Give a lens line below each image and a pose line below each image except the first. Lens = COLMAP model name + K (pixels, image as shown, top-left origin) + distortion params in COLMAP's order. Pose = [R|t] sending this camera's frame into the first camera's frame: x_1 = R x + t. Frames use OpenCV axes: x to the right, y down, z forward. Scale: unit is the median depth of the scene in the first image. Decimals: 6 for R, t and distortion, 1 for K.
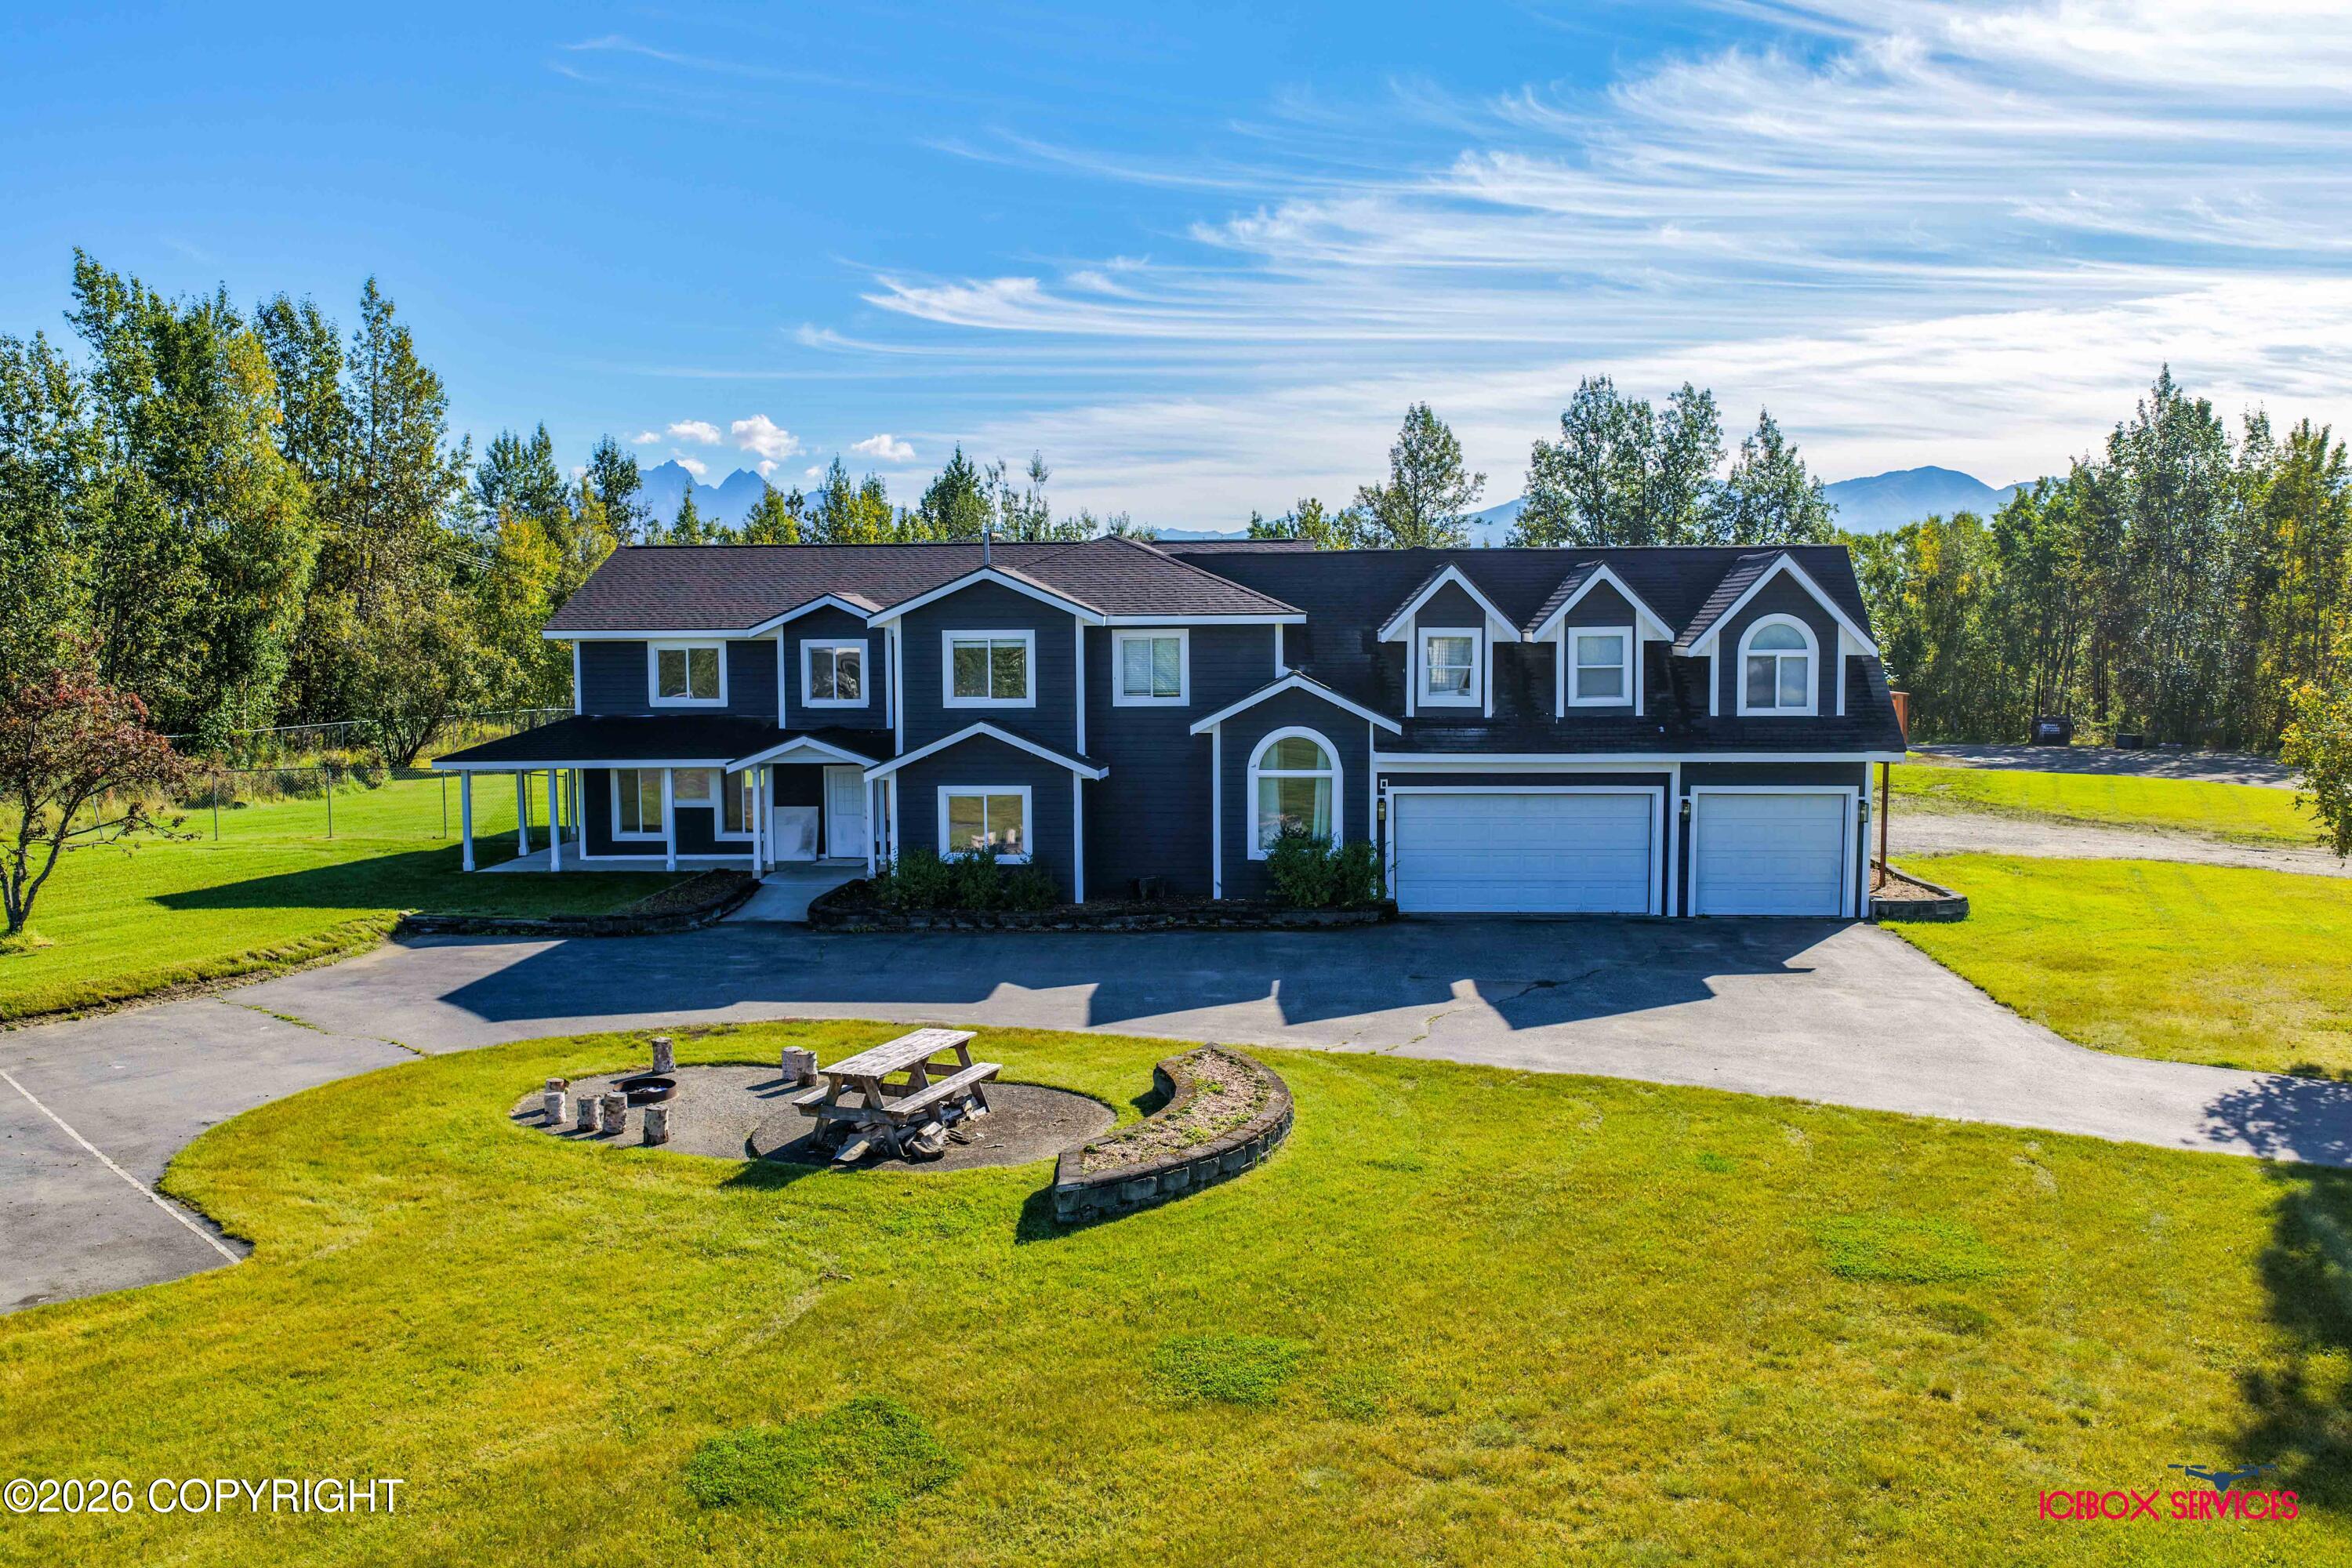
lens RADIAL K [[1947.1, 0, 1179.0], [0, 1947.1, 779.8], [0, 0, 1]] dist [-0.009218, 0.024920]
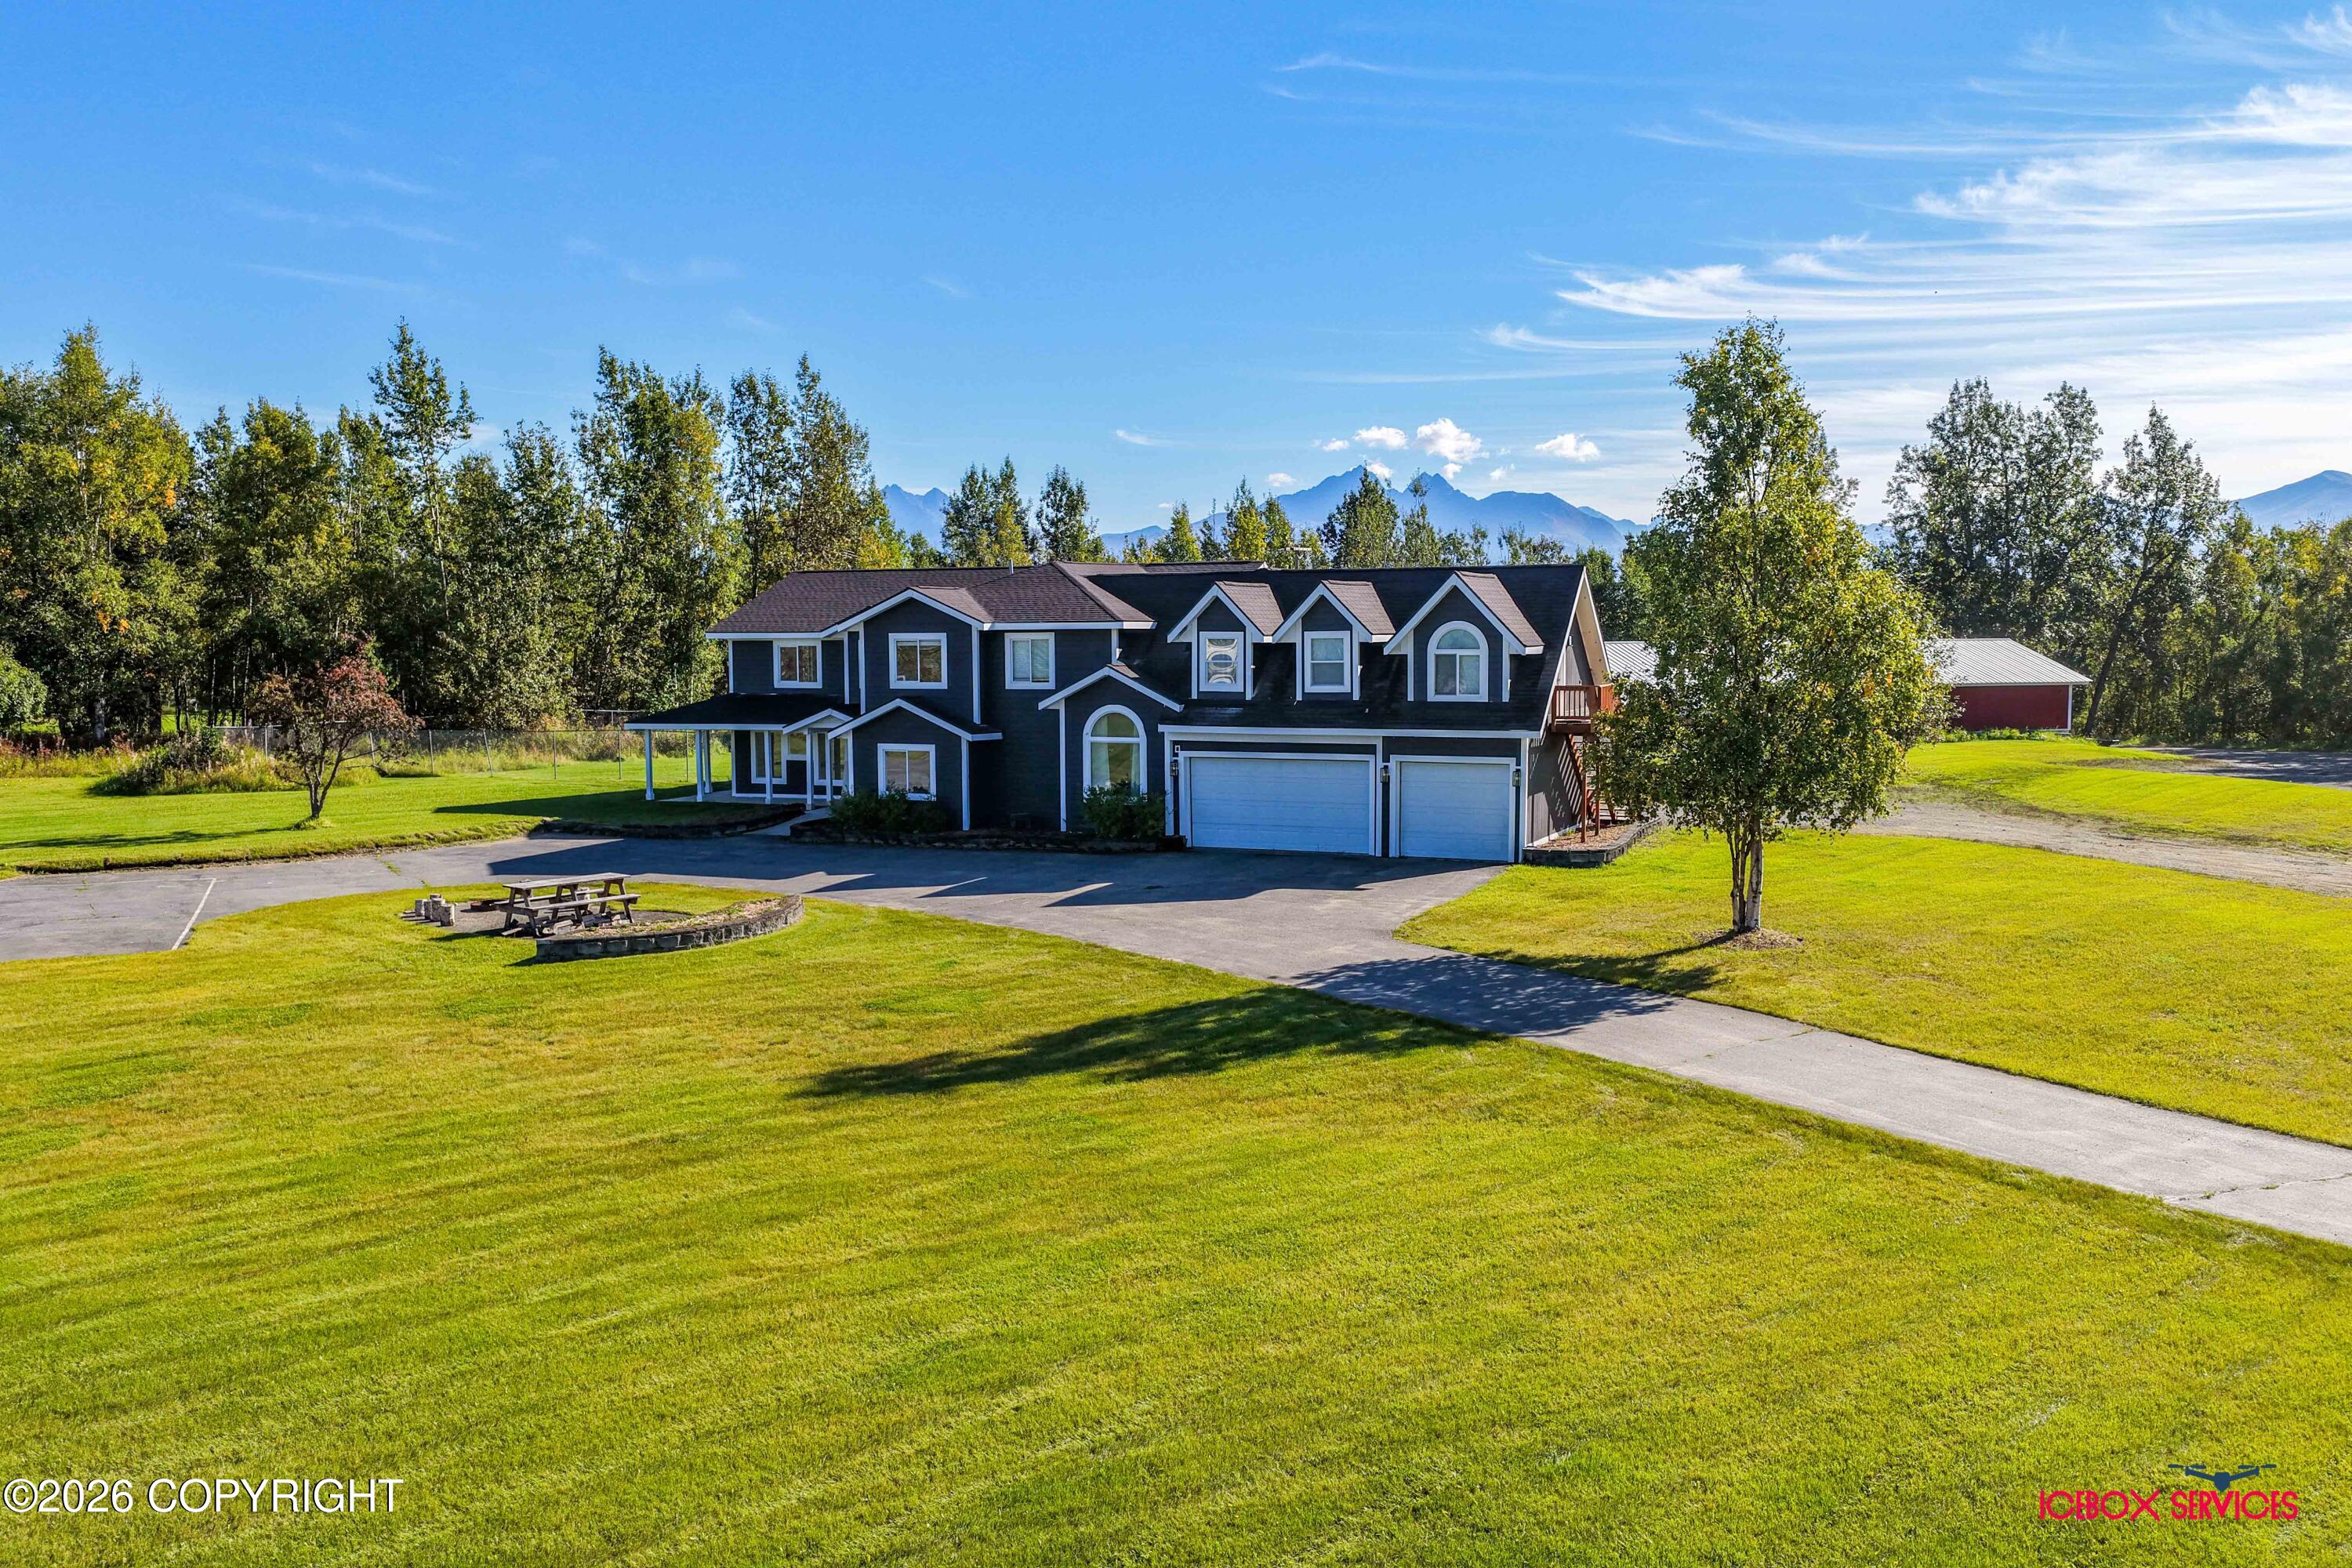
lens RADIAL K [[1951.7, 0, 1179.5], [0, 1951.7, 782.6], [0, 0, 1]] dist [-0.001991, 0.012772]
pose [[0.940584, 0.027143, -0.338473, 0.561250], [-0.026863, 0.999624, 0.005513, 0.017768], [0.338496, 0.003907, 0.940960, -0.256724]]
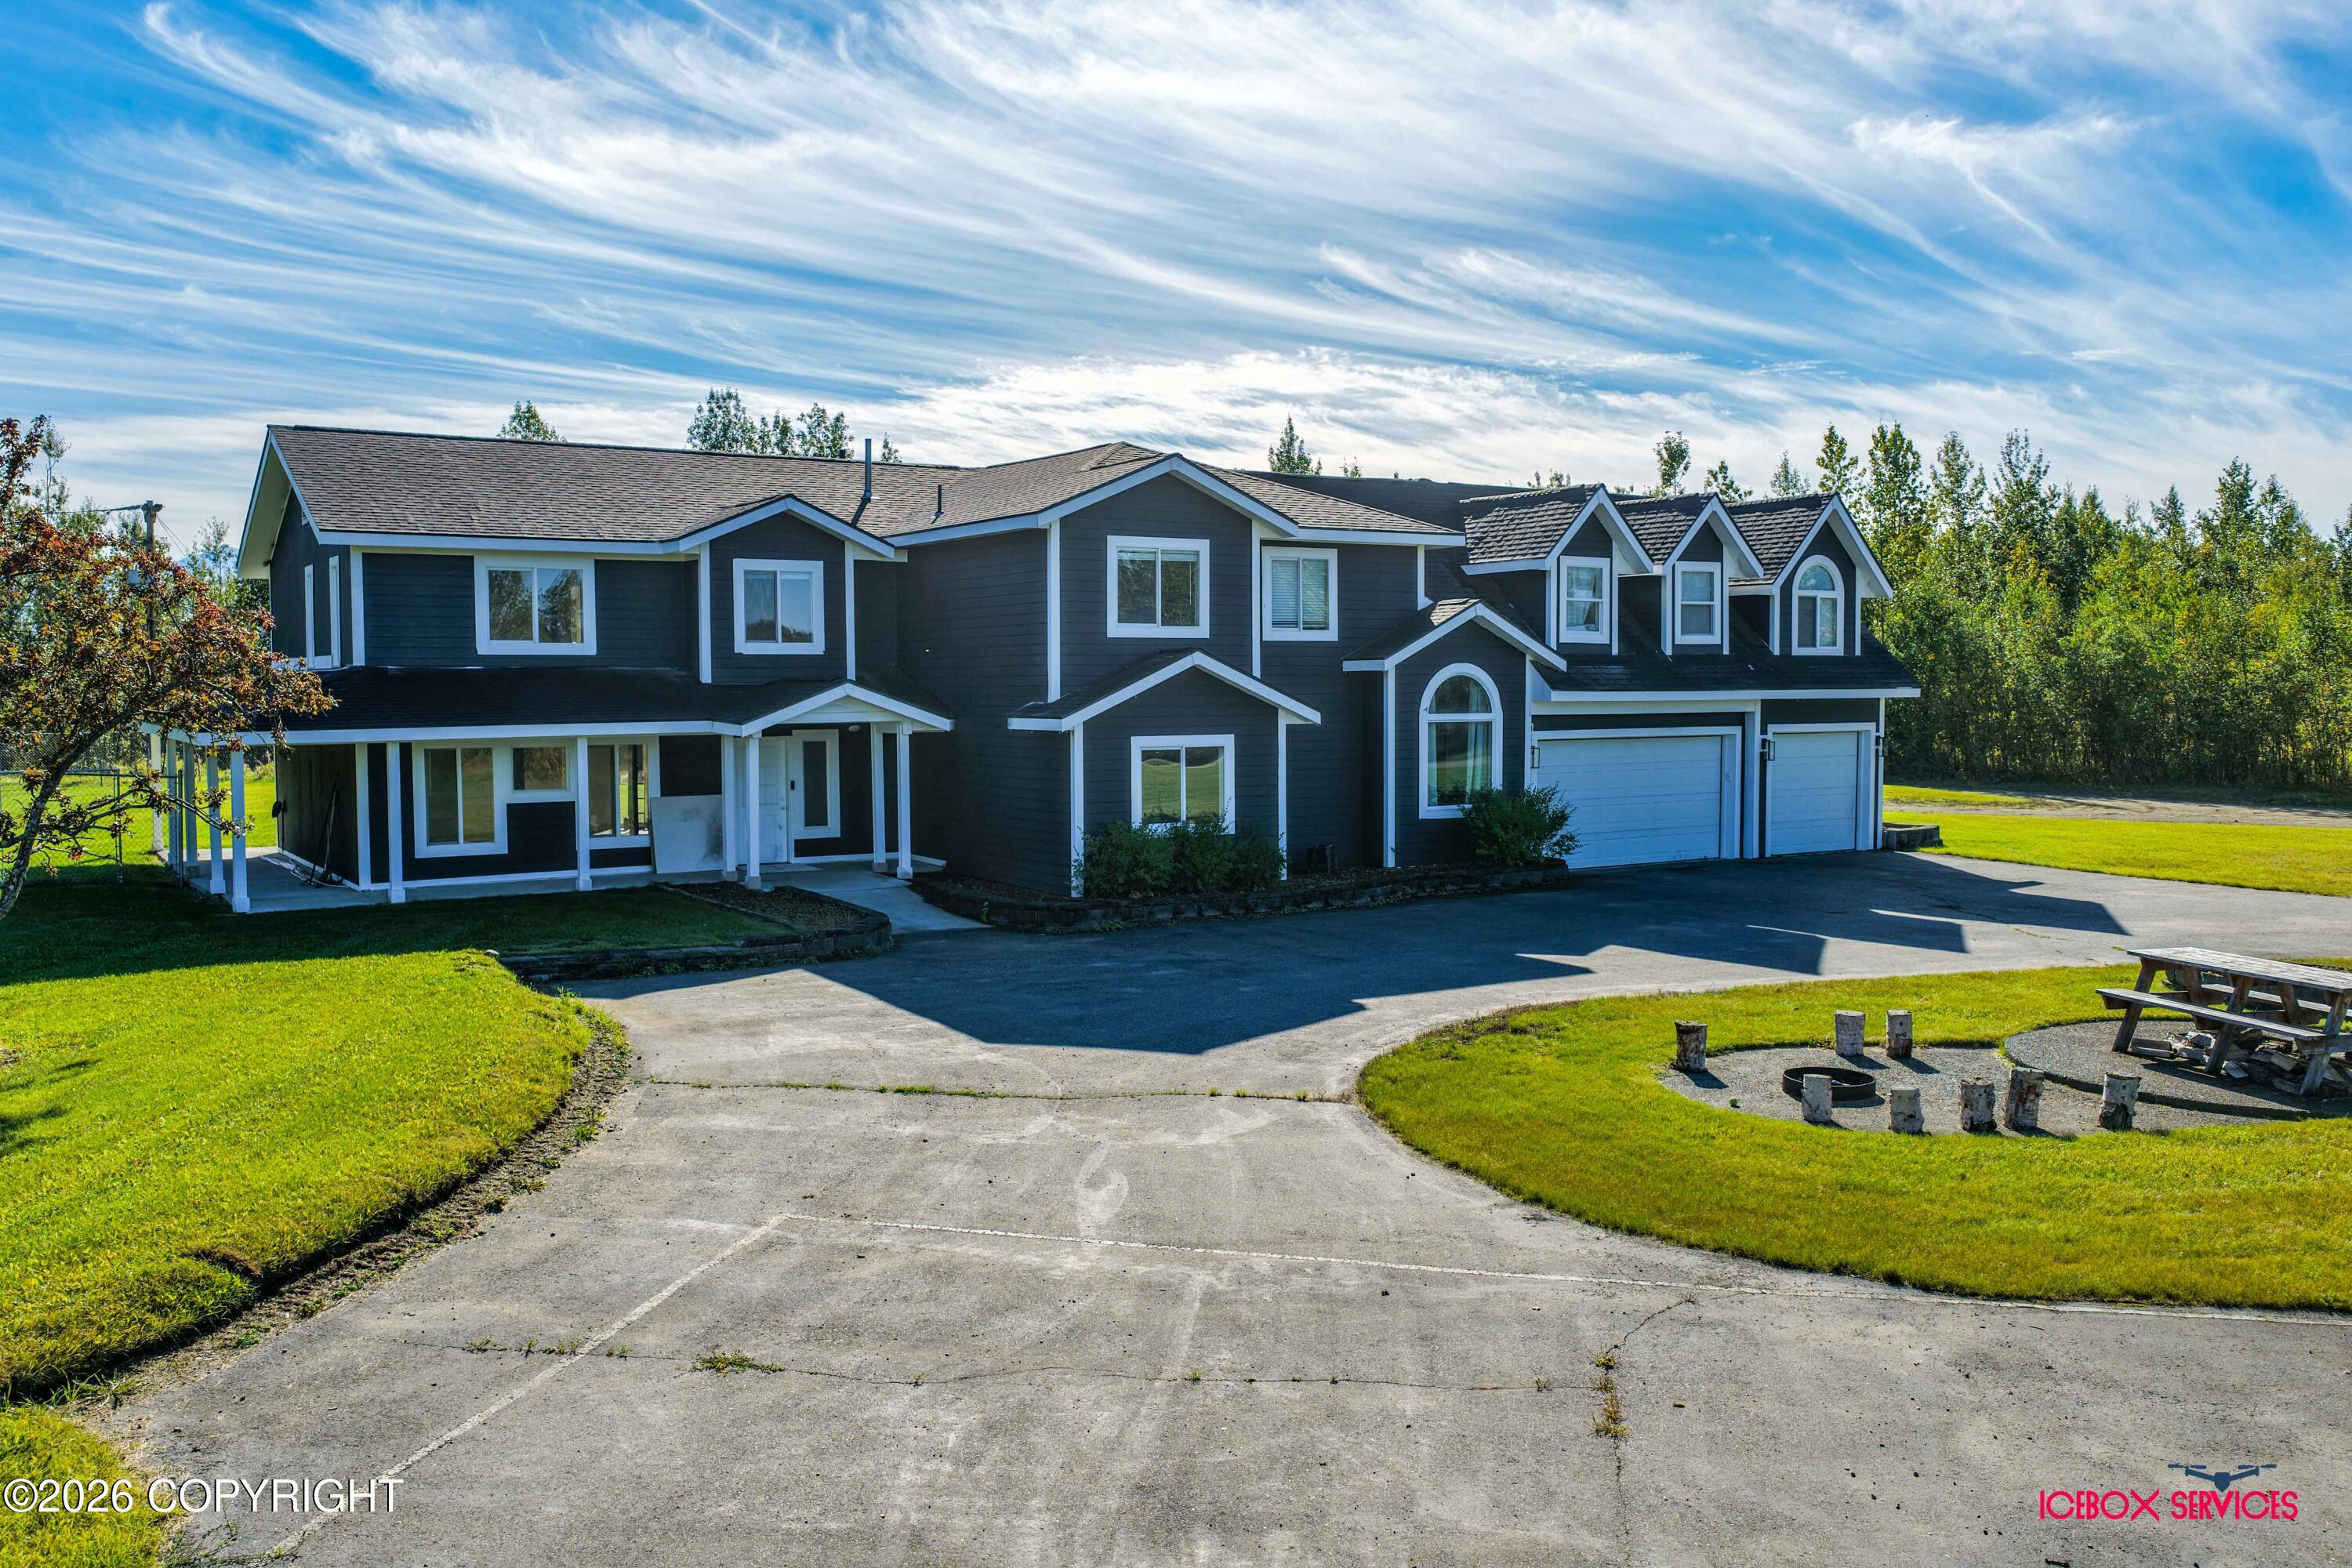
lens RADIAL K [[1948.1, 0, 1178.5], [0, 1948.1, 786.4], [0, 0, 1]] dist [-0.006022, 0.018714]
pose [[0.801476, -0.028761, 0.597334, -0.565043], [0.047991, 0.998715, -0.016306, 0.035817], [-0.596098, 0.041736, 0.801826, 0.378212]]
